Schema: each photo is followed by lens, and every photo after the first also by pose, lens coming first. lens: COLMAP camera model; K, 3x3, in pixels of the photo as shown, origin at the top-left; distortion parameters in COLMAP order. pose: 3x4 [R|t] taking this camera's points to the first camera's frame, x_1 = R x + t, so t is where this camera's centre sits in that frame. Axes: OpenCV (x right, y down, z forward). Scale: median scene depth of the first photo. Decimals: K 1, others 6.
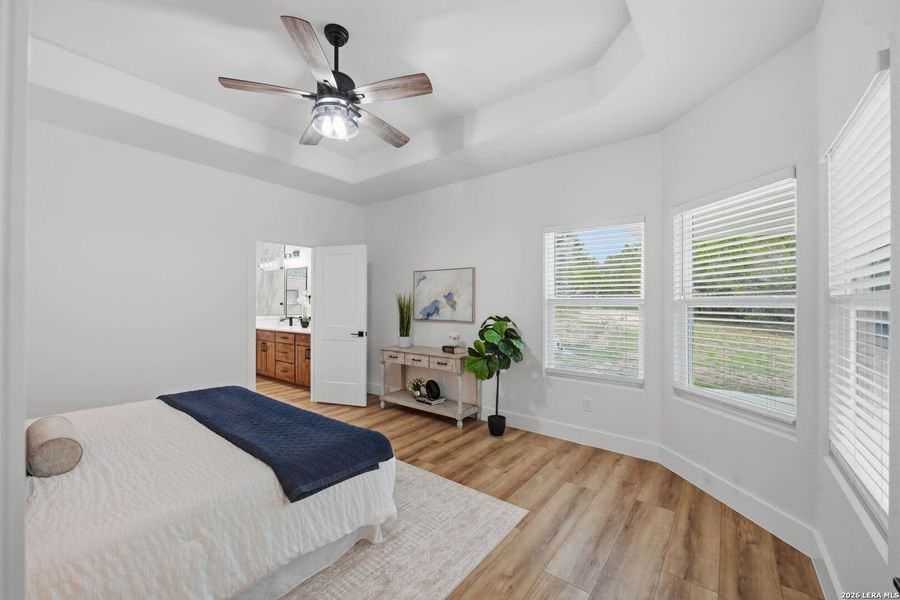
lens RADIAL K [[357.7, 0, 450.0], [0, 357.7, 300.0], [0, 0, 1]] dist [-0.002126, -0.000144]
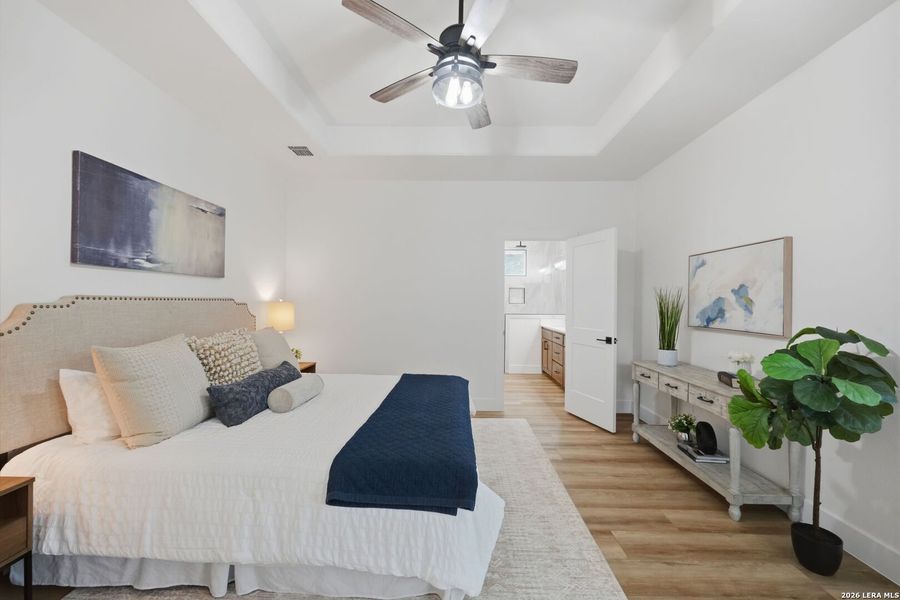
lens RADIAL K [[357.7, 0, 450.0], [0, 357.7, 300.0], [0, 0, 1]] dist [-0.002126, -0.000144]
pose [[0.596896, 0.000320, -0.802318, 0.198880], [-0.002555, 0.999996, -0.001503, 0.007604], [0.802314, 0.002947, 0.596895, 0.265610]]
